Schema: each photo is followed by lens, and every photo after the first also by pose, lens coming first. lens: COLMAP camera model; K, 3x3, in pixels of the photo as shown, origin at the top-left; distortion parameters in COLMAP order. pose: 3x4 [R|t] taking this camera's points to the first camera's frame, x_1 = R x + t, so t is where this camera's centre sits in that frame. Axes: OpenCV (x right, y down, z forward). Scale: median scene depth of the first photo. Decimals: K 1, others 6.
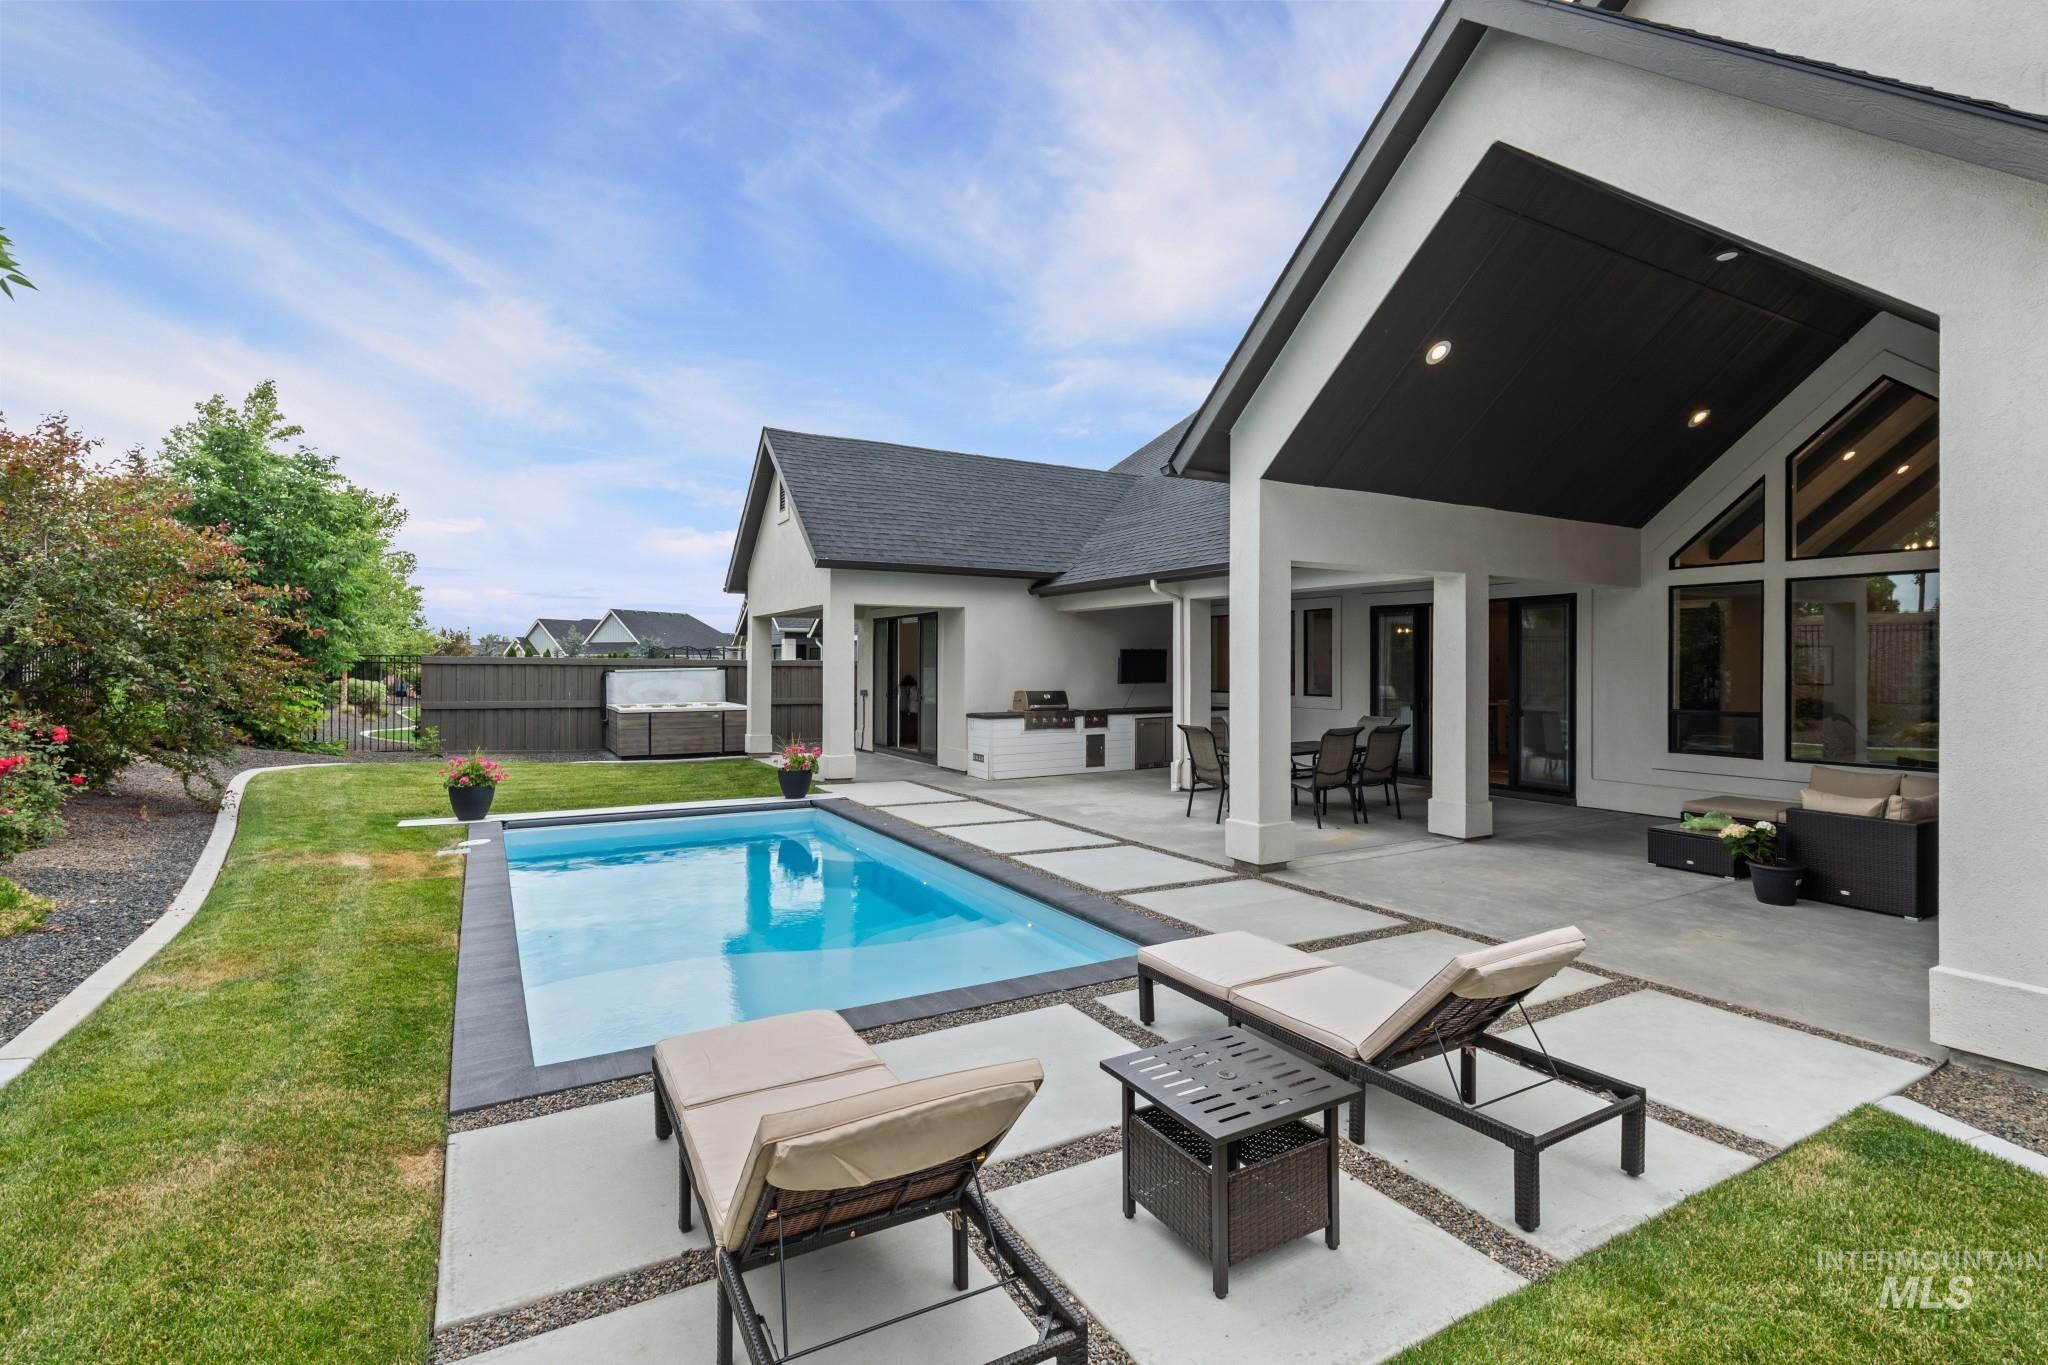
lens RADIAL K [[958.0, 0, 1027.3], [0, 958.0, 631.2], [0, 0, 1]] dist [0.004174, -0.000284]
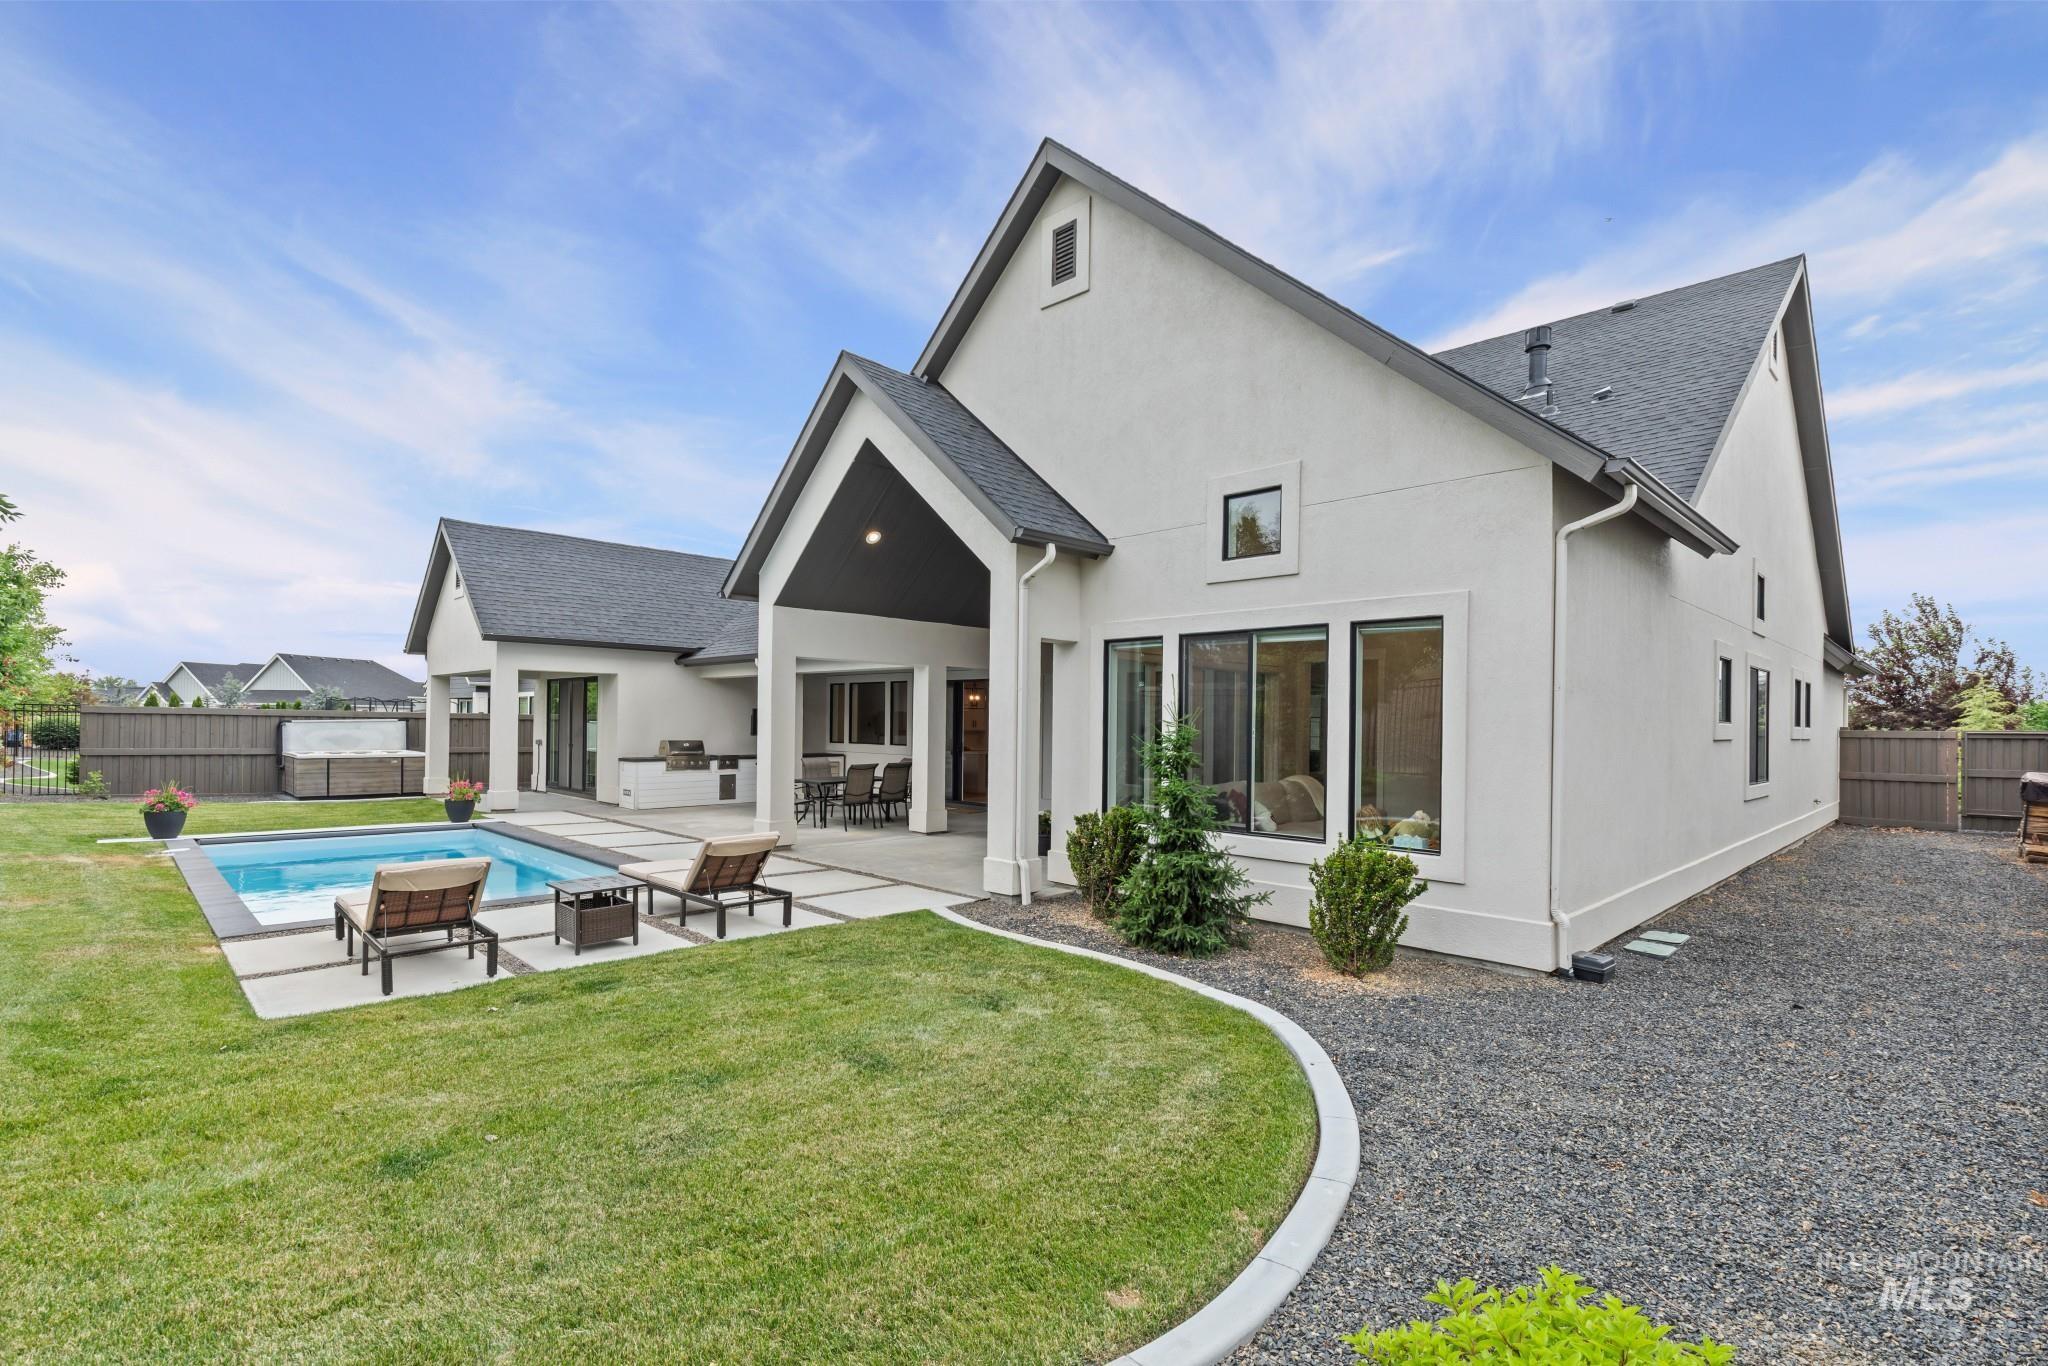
lens RADIAL K [[946.7, 0, 1026.7], [0, 946.7, 708.1], [0, 0, 1]] dist [-0.001789, -0.000300]
pose [[0.965452, 0.014213, 0.260193, 0.126470], [-0.019709, 0.999634, 0.018527, -0.013054], [-0.259835, -0.023015, 0.965379, -0.331434]]
